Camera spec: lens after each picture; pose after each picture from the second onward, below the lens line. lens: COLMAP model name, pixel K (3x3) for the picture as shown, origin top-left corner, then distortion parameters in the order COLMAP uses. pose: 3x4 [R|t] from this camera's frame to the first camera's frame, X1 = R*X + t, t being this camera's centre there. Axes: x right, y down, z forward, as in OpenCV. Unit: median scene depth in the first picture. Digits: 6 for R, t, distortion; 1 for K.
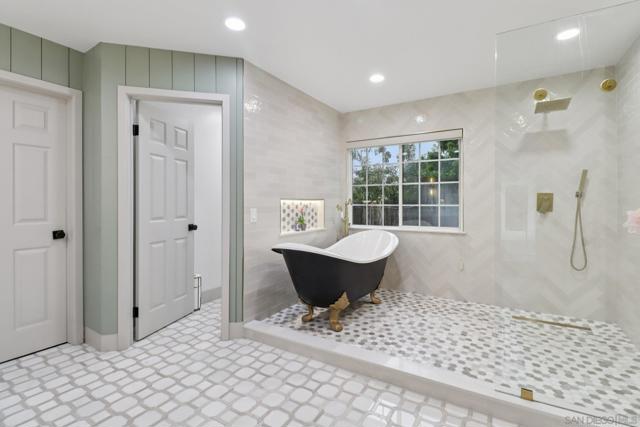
lens RADIAL K [[304.3, 0, 321.0], [0, 304.3, 204.4], [0, 0, 1]] dist [0.023071, -0.014939]
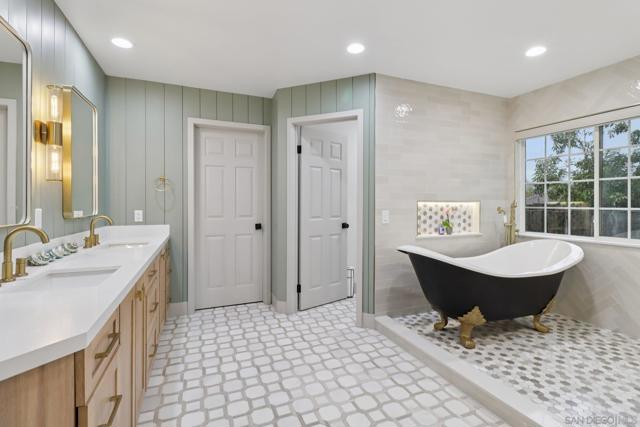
lens RADIAL K [[304.3, 0, 321.0], [0, 304.3, 204.4], [0, 0, 1]] dist [0.023071, -0.014939]
pose [[0.799911, 0.002403, -0.600113, 0.238321], [-0.002602, 0.999996, 0.000536, -0.007967], [0.600112, 0.001133, 0.799915, 0.013528]]
